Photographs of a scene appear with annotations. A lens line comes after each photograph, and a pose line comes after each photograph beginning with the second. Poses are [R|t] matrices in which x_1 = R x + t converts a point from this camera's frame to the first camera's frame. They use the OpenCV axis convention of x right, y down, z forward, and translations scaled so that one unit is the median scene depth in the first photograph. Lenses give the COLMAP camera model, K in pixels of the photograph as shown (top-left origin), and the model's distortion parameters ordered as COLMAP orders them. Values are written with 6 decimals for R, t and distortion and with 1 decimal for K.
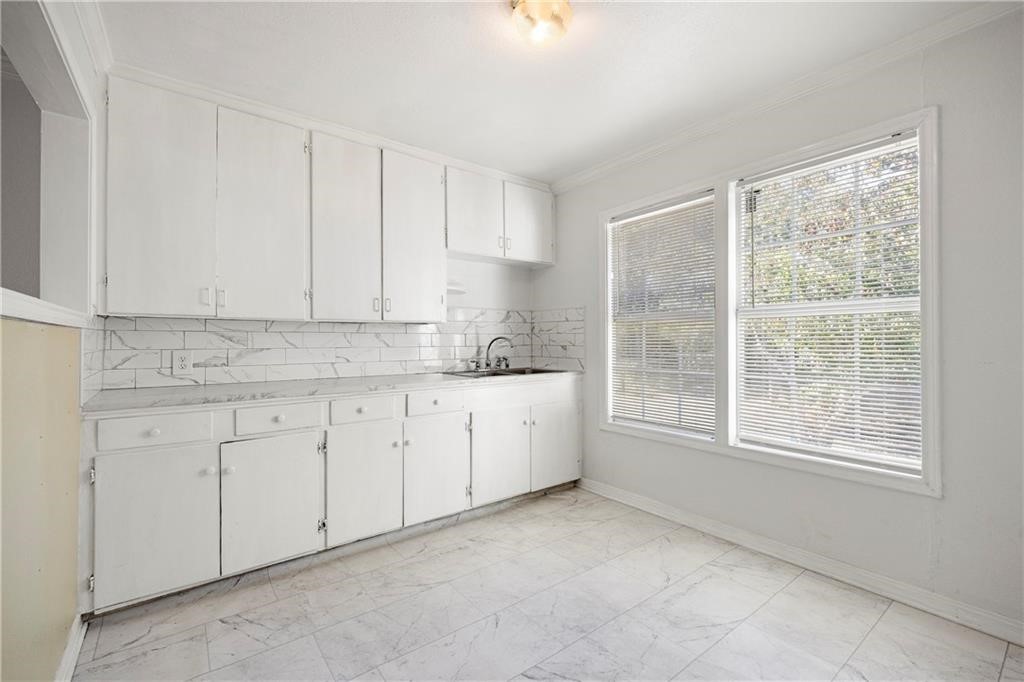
lens RADIAL K [[447.3, 0, 517.0], [0, 447.3, 314.2], [0, 0, 1]] dist [-0.001392, -0.000426]
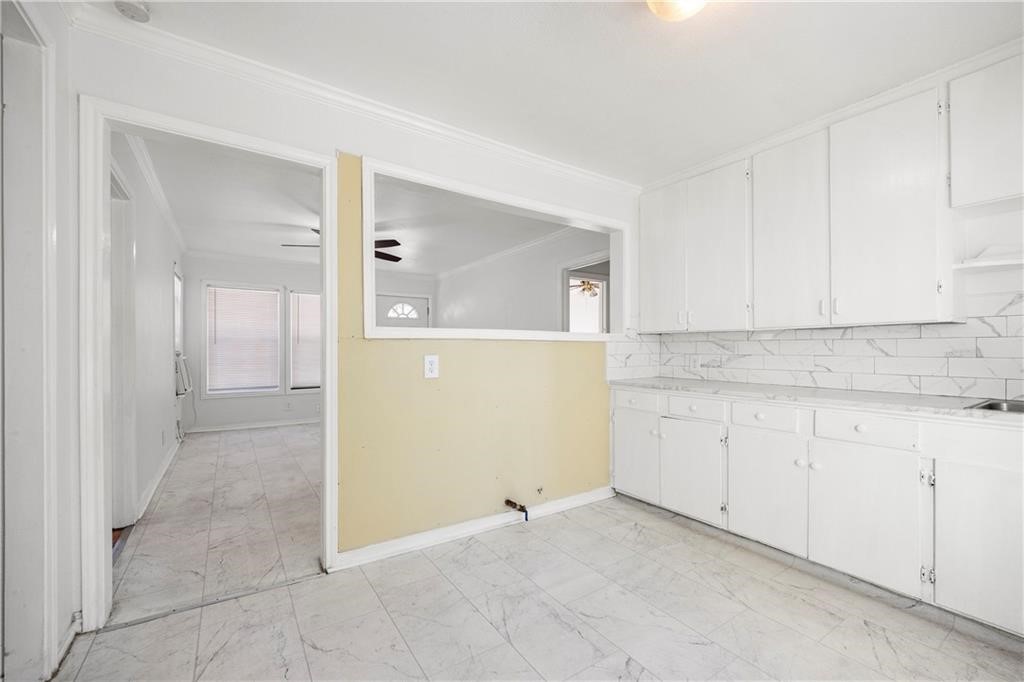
lens RADIAL K [[438.7, 0, 512.0], [0, 438.7, 341.0], [0, 0, 1]] dist [-0.001249, -0.000081]
pose [[-0.090111, -0.015322, -0.995814, 0.688703], [0.056834, 0.998173, -0.020501, 0.032247], [0.994309, -0.058443, -0.089075, 0.538309]]
